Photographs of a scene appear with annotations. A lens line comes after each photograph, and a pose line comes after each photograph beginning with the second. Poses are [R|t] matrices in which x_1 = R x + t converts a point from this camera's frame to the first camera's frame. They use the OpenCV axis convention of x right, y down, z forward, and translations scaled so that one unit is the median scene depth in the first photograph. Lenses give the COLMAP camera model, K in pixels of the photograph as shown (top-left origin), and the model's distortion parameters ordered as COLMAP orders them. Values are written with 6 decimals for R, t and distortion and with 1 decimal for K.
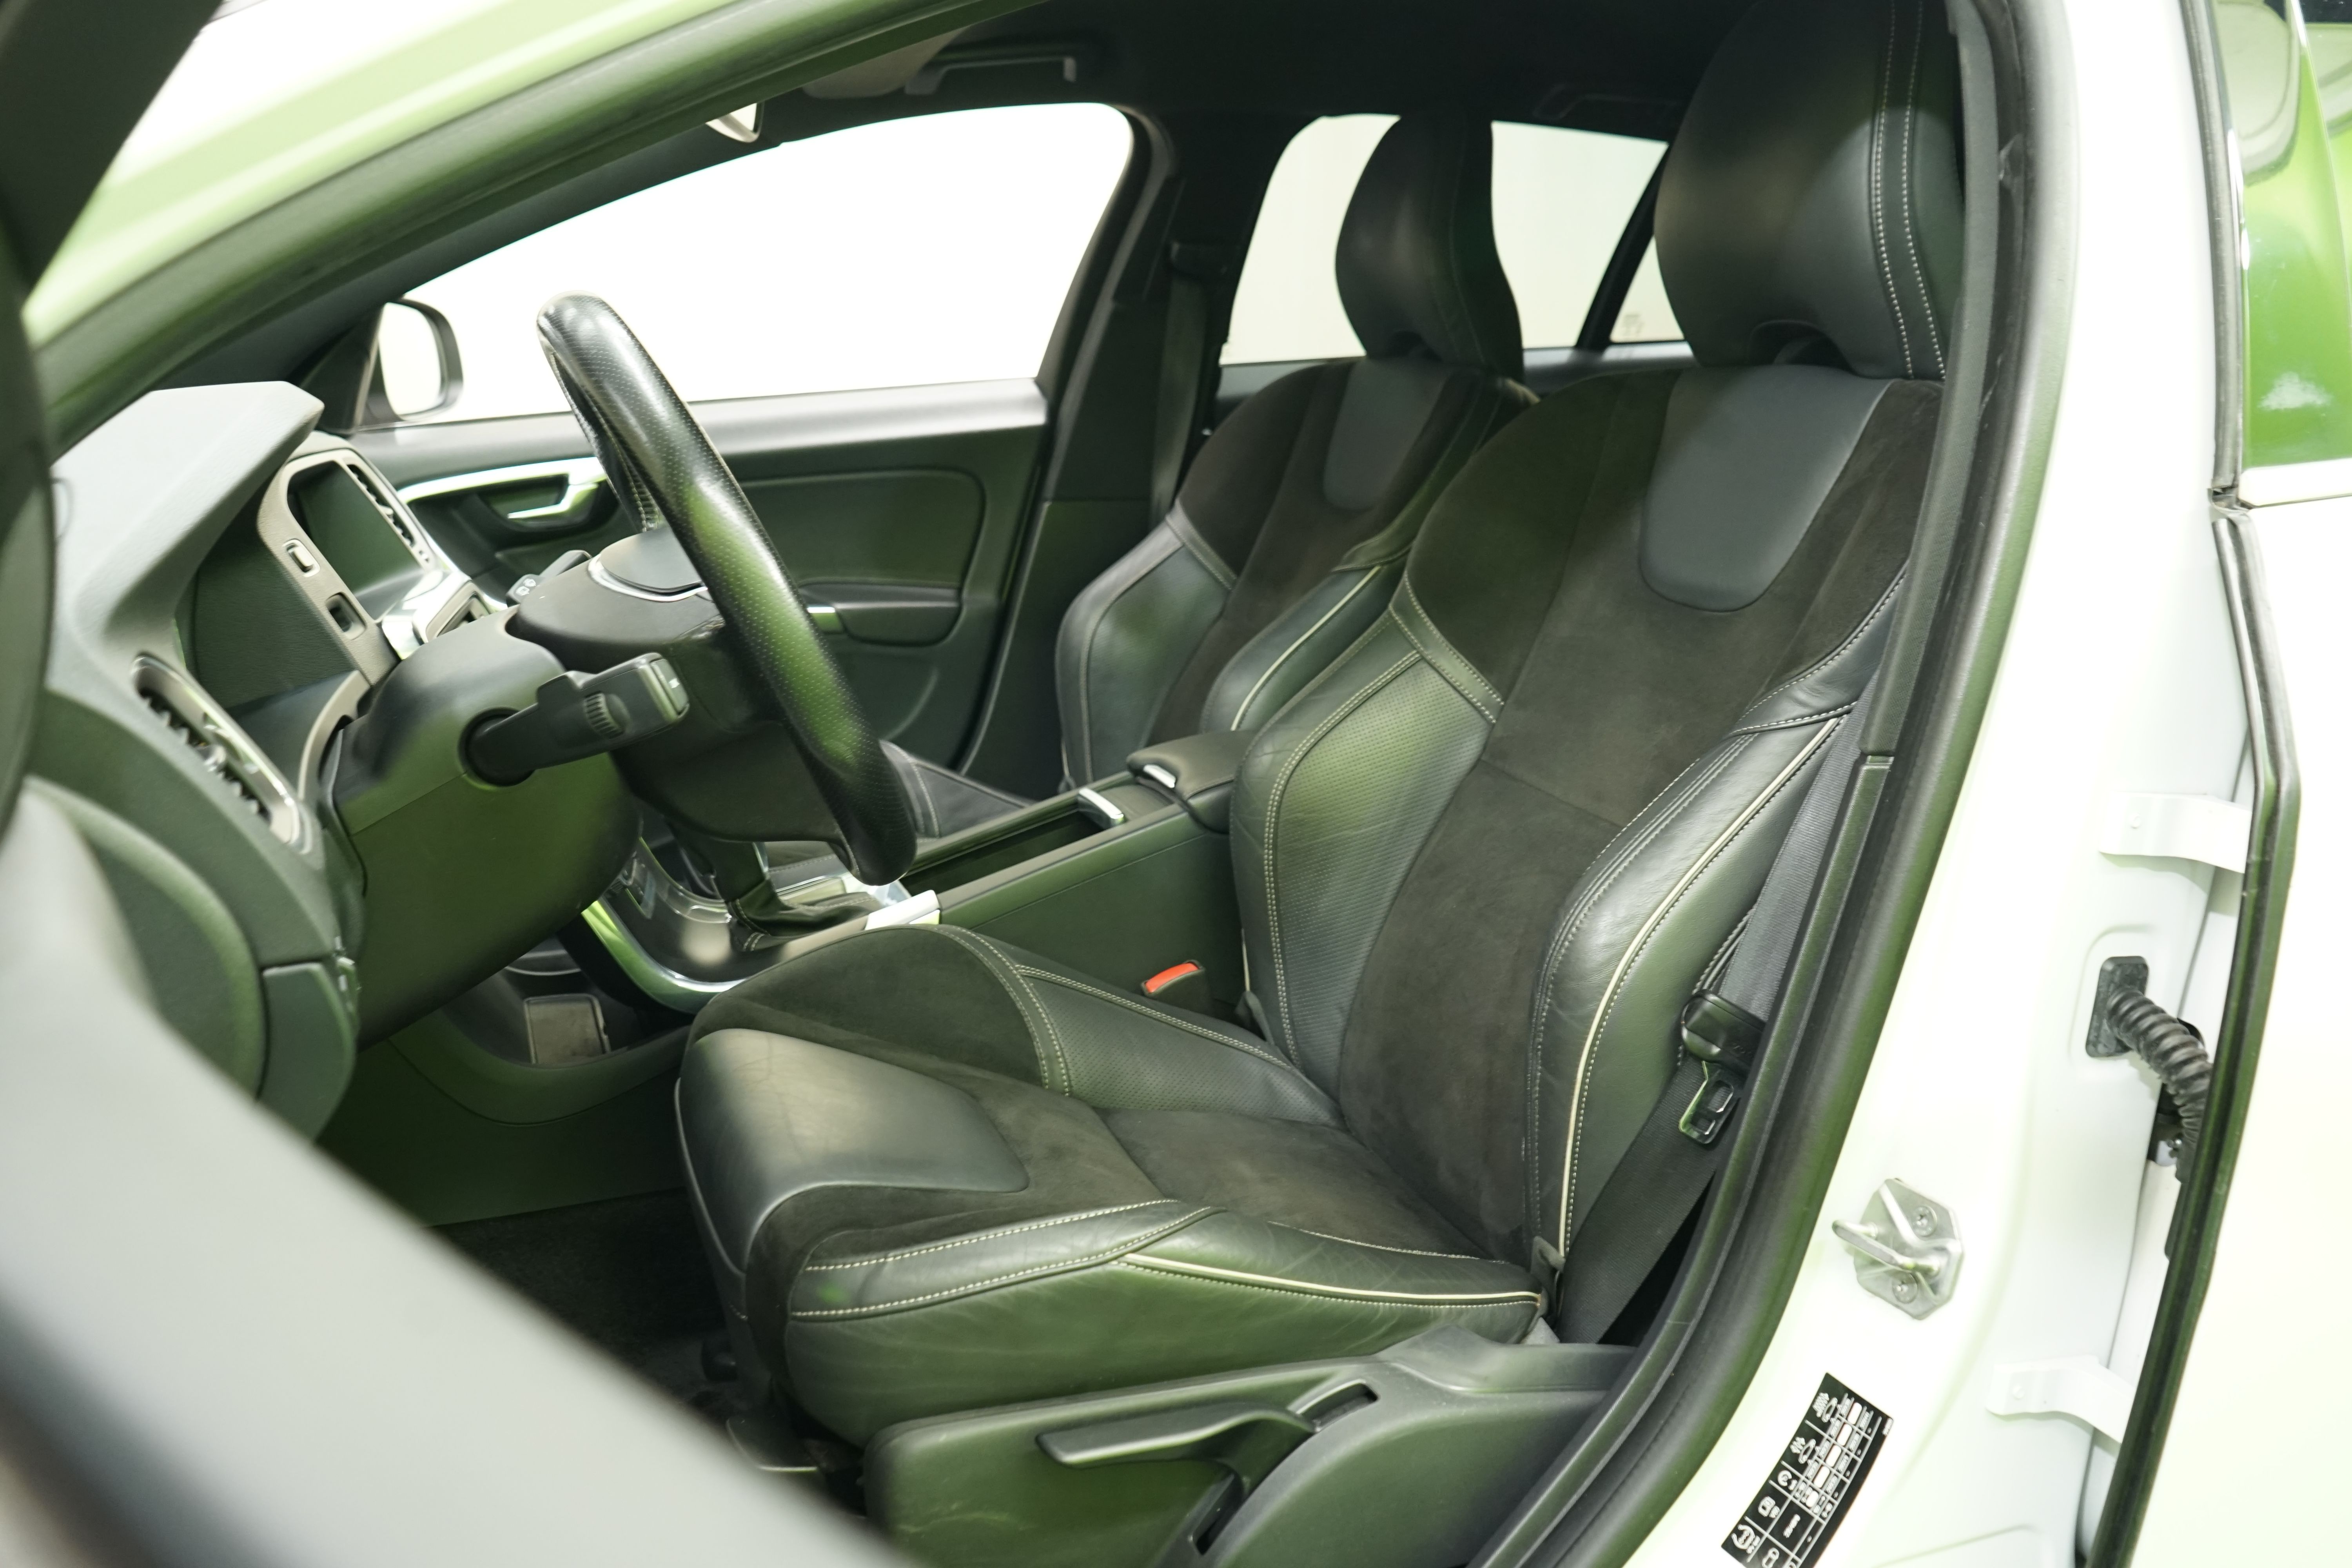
lens RADIAL K [[1893.0, 0, 1179.7], [0, 1893.0, 784.3], [0, 0, 1]] dist [-0.009939, 0.002558]
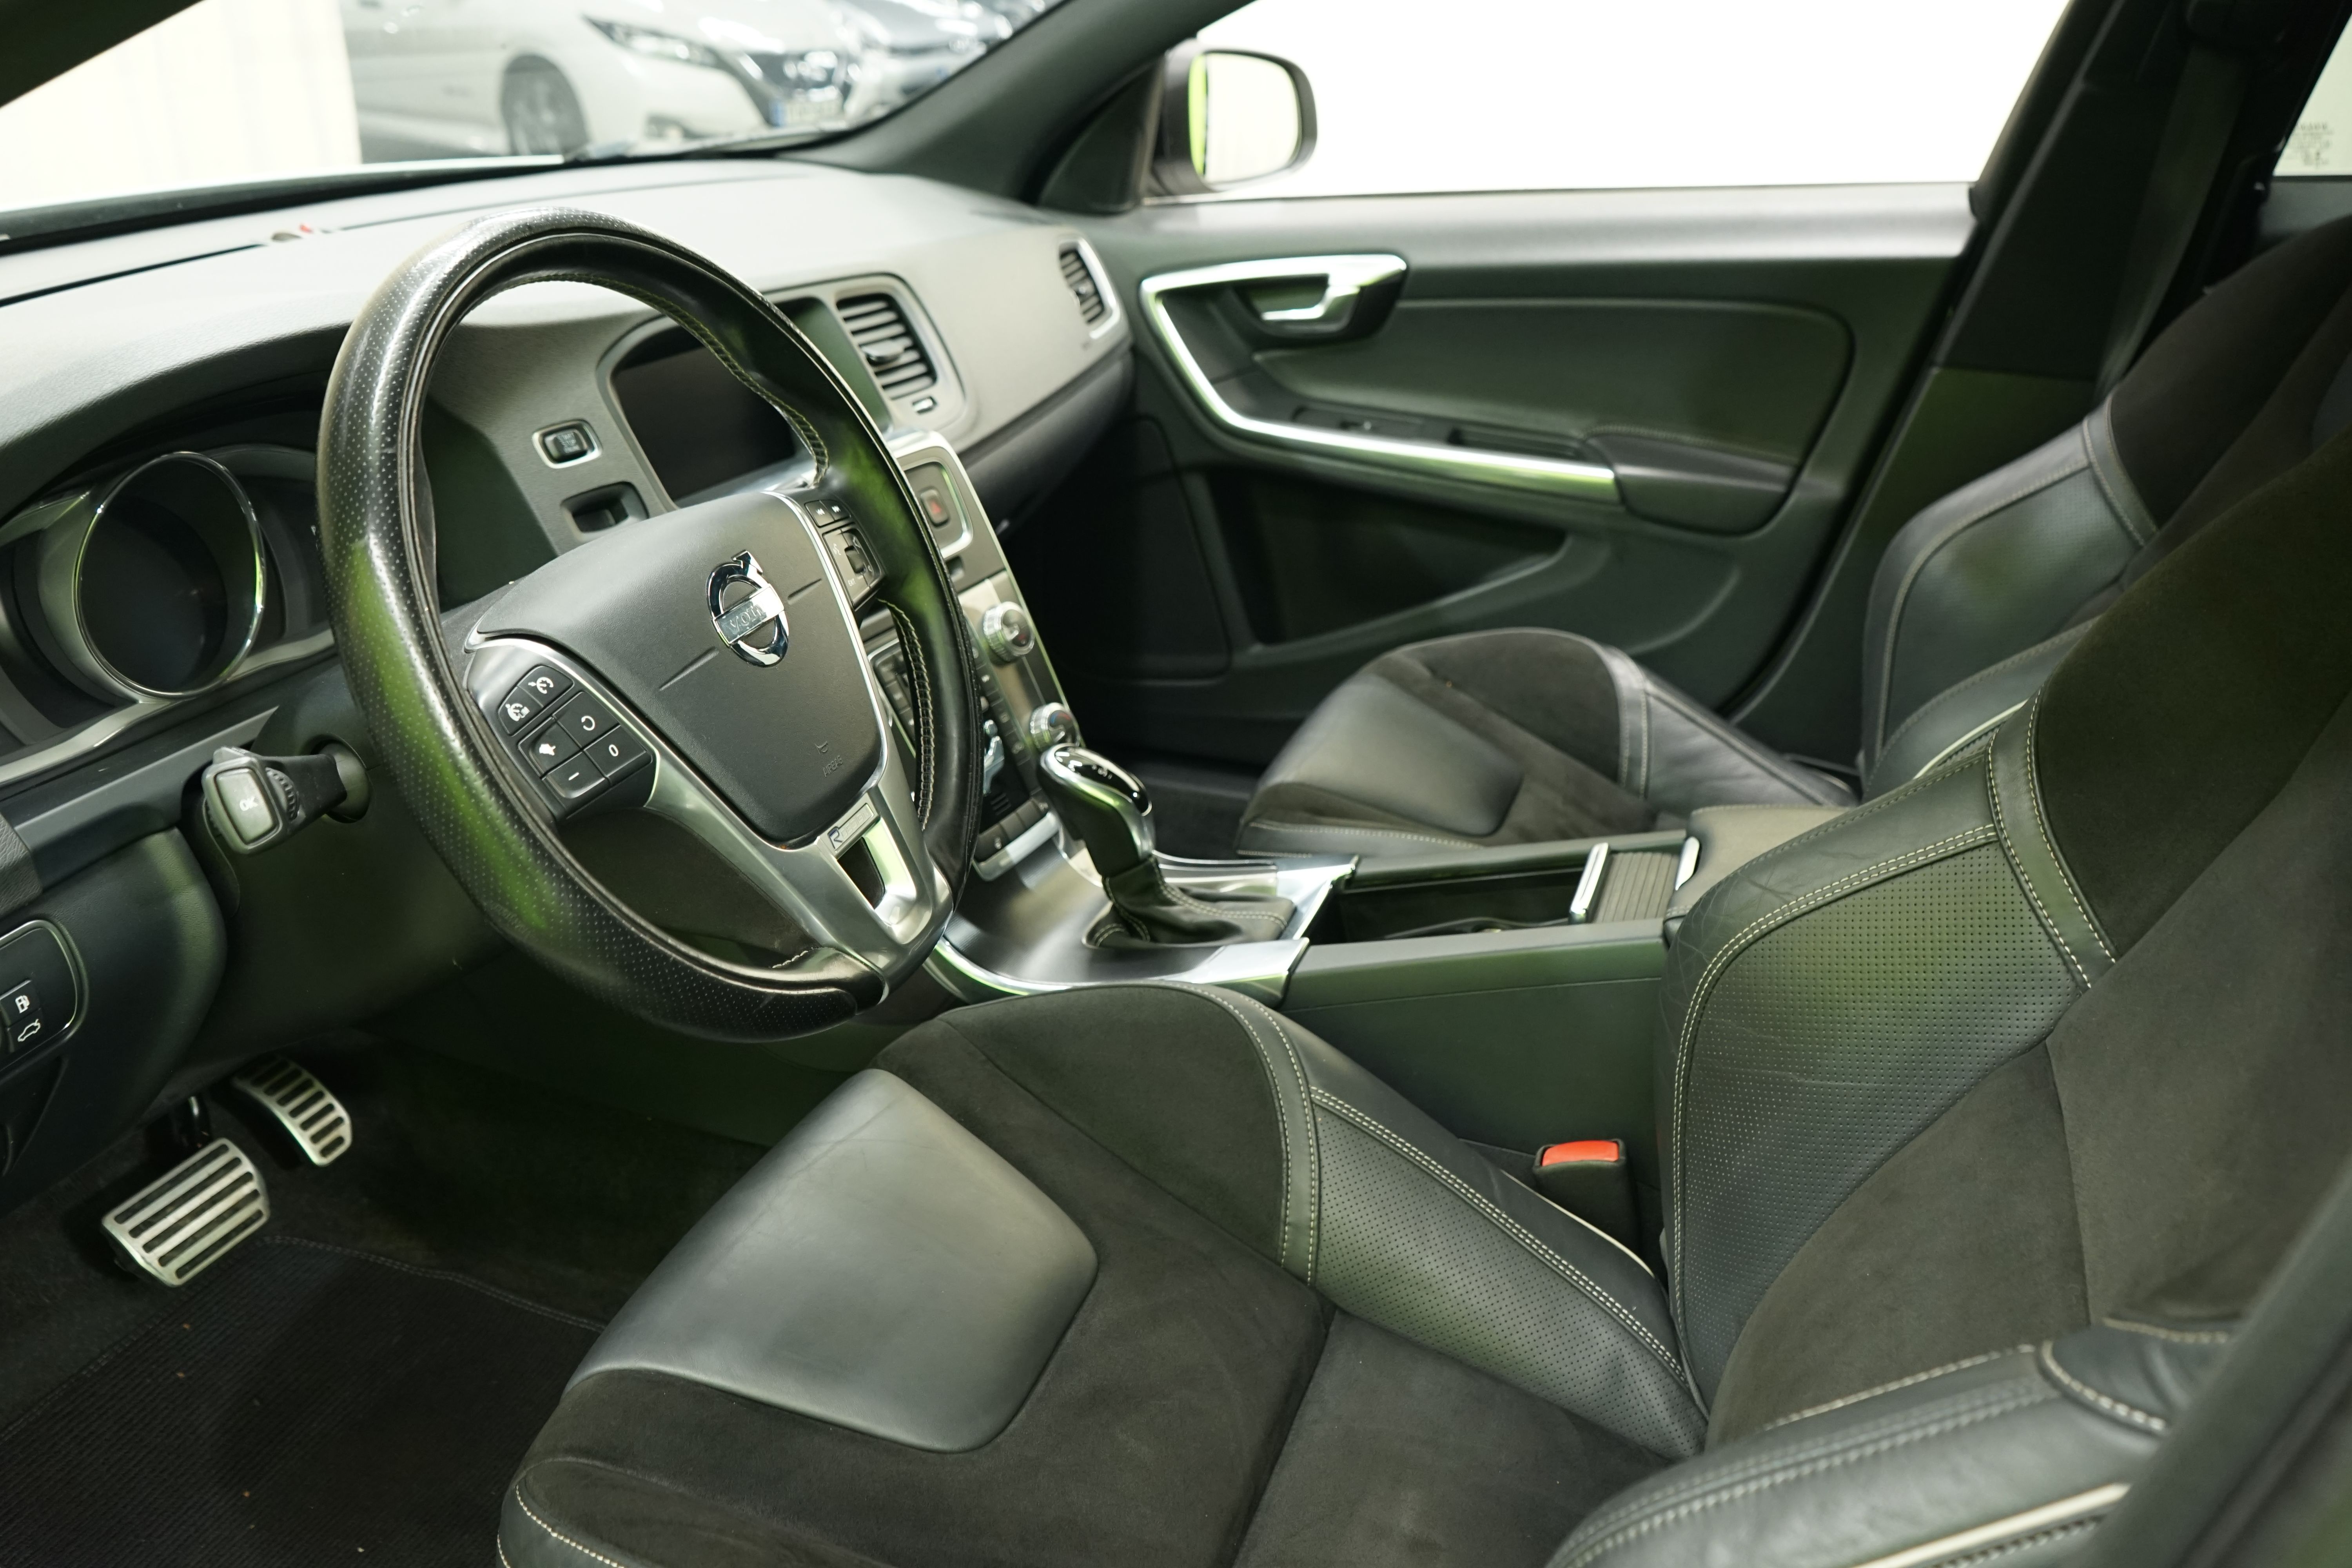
lens RADIAL K [[1893.0, 0, 1172.6], [0, 1893.0, 782.0], [0, 0, 1]] dist [-0.009939, 0.002558]
pose [[0.751678, 0.263564, -0.604578, 0.193099], [-0.156441, 0.961770, 0.224776, -0.118519], [0.640708, -0.074378, 0.764173, 0.269434]]
